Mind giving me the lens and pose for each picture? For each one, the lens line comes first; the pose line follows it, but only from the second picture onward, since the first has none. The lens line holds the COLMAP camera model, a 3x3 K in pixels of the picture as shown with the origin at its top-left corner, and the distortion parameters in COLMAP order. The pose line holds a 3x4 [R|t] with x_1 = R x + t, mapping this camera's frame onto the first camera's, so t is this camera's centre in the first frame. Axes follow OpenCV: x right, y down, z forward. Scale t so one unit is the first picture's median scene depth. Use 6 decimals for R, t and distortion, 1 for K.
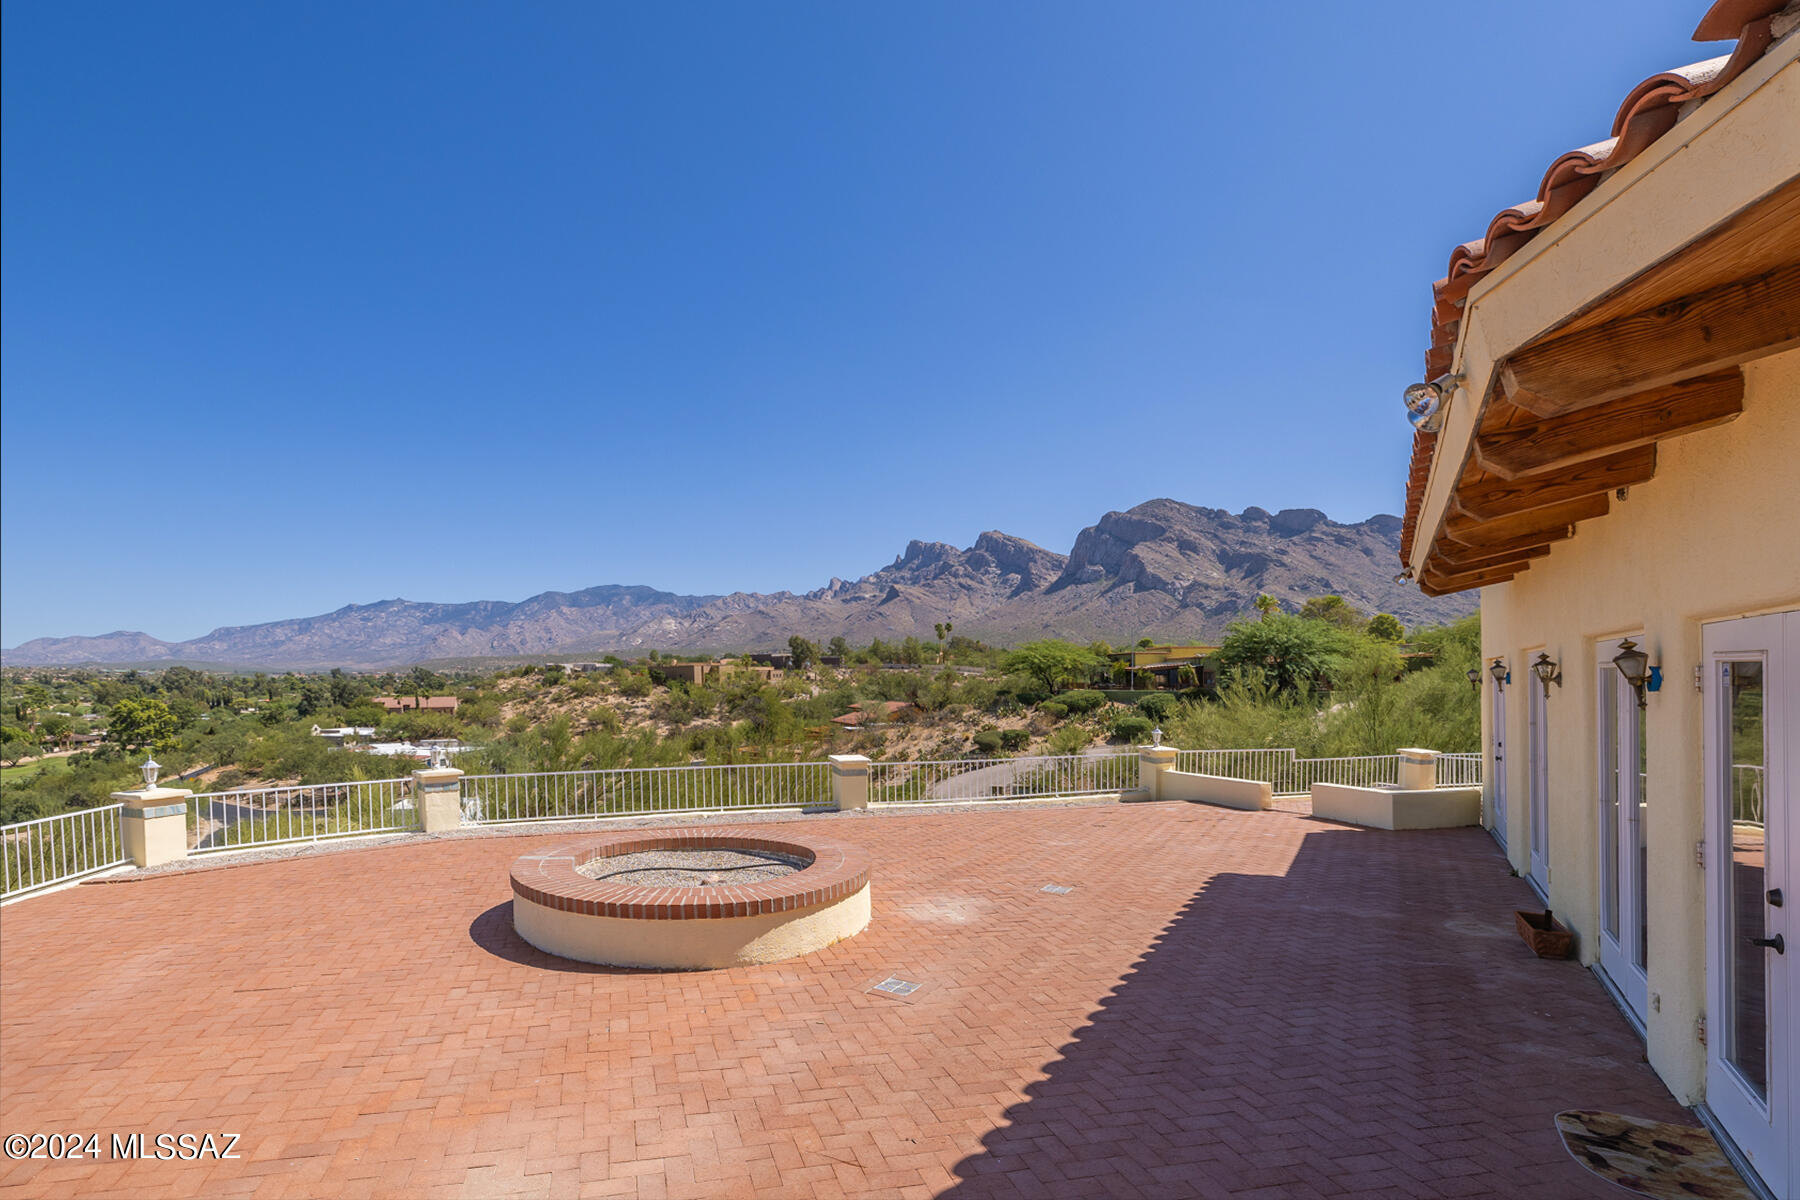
lens RADIAL K [[725.4, 0, 891.6], [0, 725.4, 707.8], [0, 0, 1]] dist [0.001150, -0.000150]
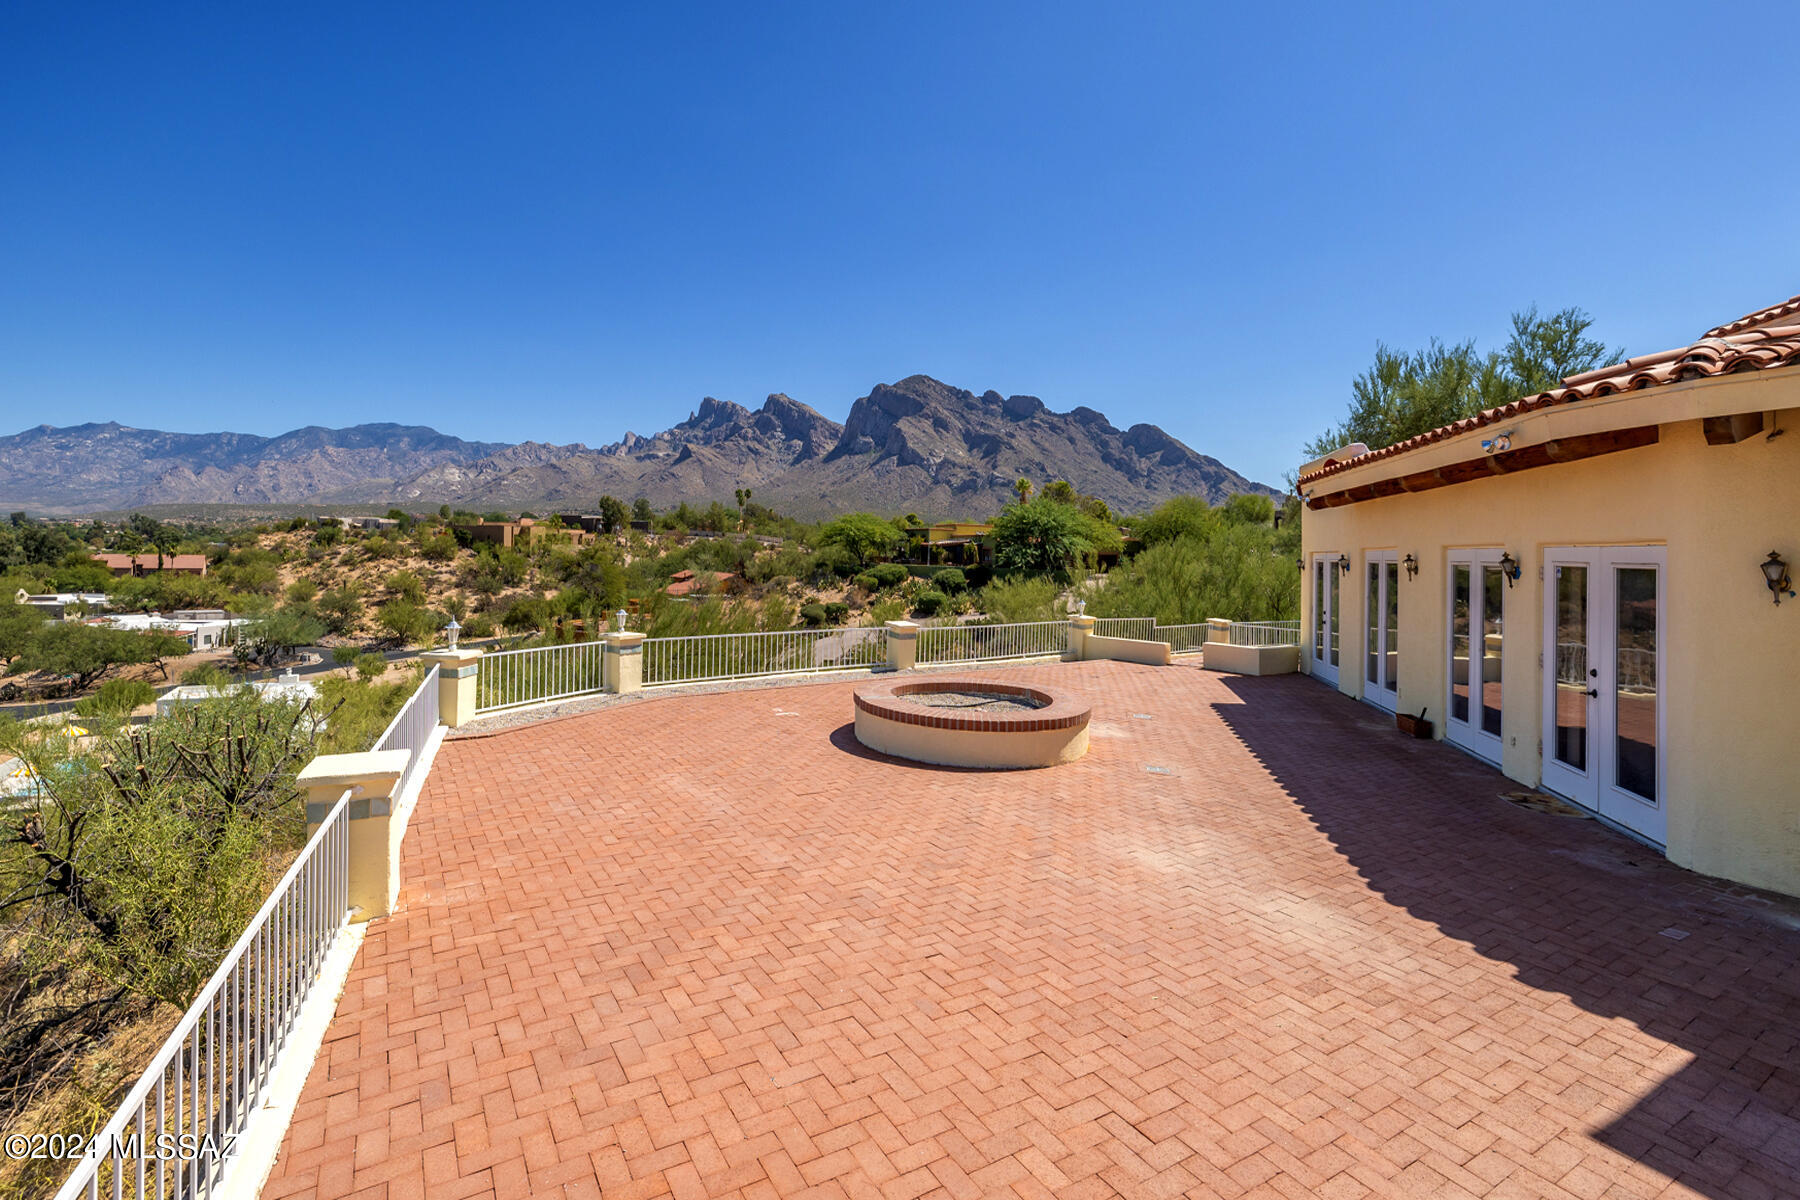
lens RADIAL K [[829.0, 0, 866.2], [0, 829.0, 563.5], [0, 0, 1]] dist [0.000527, -0.000498]
pose [[0.928275, 0.023465, 0.371154, -0.239272], [-0.015981, 0.999602, -0.023227, 0.002515], [-0.371551, 0.015630, 0.928281, -0.072554]]
